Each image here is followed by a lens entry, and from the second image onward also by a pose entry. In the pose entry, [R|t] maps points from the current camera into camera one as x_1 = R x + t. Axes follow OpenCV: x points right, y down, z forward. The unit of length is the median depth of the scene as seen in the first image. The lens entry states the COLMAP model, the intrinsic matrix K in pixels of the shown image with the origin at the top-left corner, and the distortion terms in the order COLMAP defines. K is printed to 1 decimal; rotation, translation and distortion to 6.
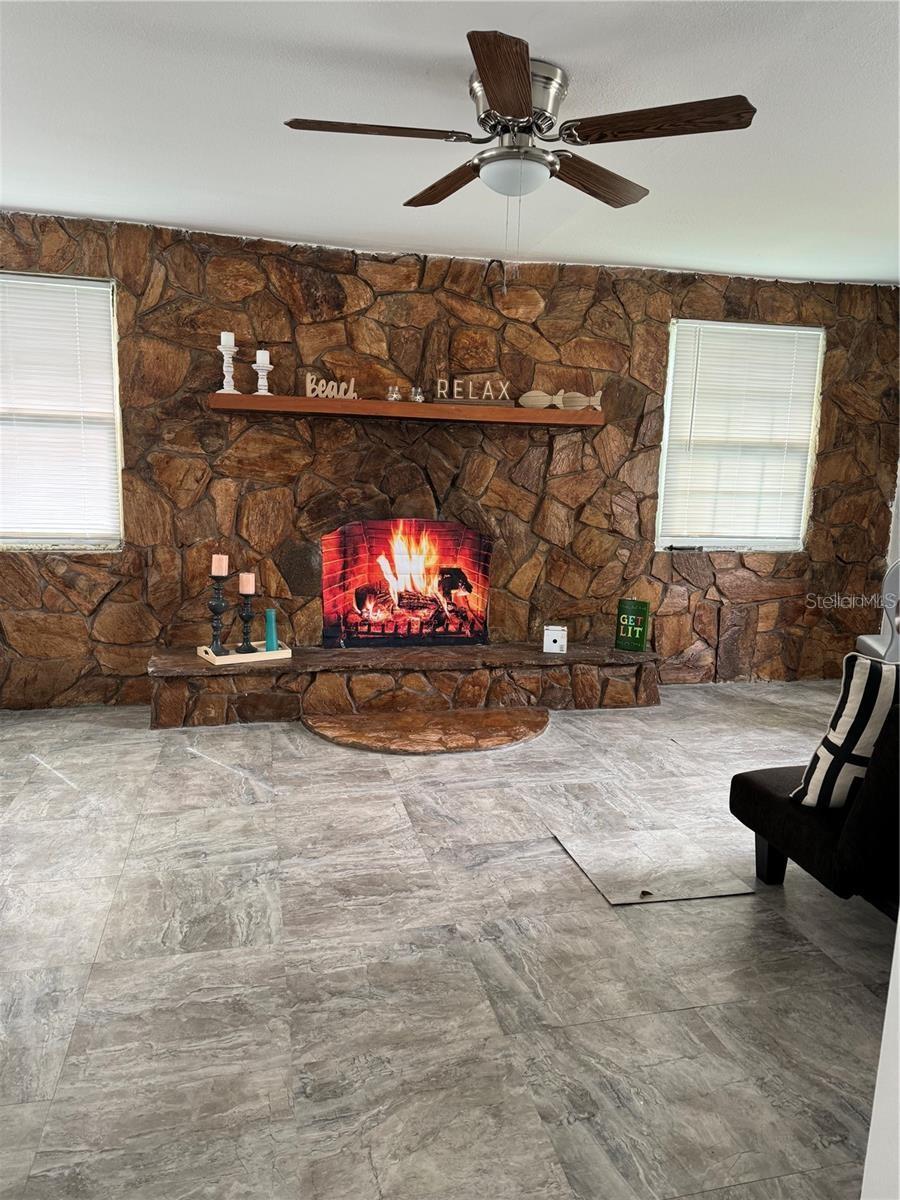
lens RADIAL K [[835.0, 0, 460.2], [0, 835.0, 610.2], [0, 0, 1]] dist [0.024185, -0.032633]
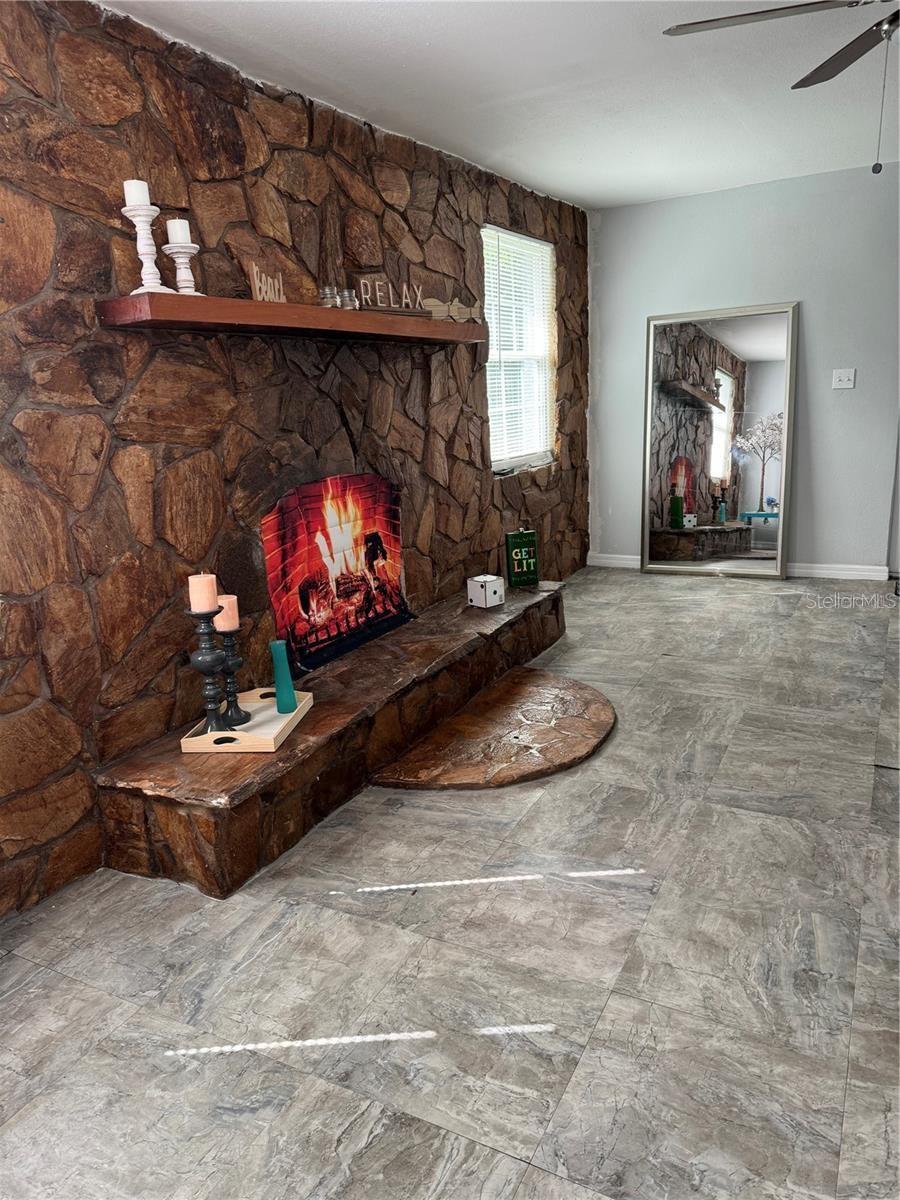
lens RADIAL K [[835.0, 0, 456.2], [0, 835.0, 596.8], [0, 0, 1]] dist [0.024185, -0.032633]
pose [[0.674251, -0.235630, 0.699903, -0.549648], [0.190512, 0.971152, 0.143420, -0.095835], [-0.713506, 0.036639, 0.699690, 0.436841]]
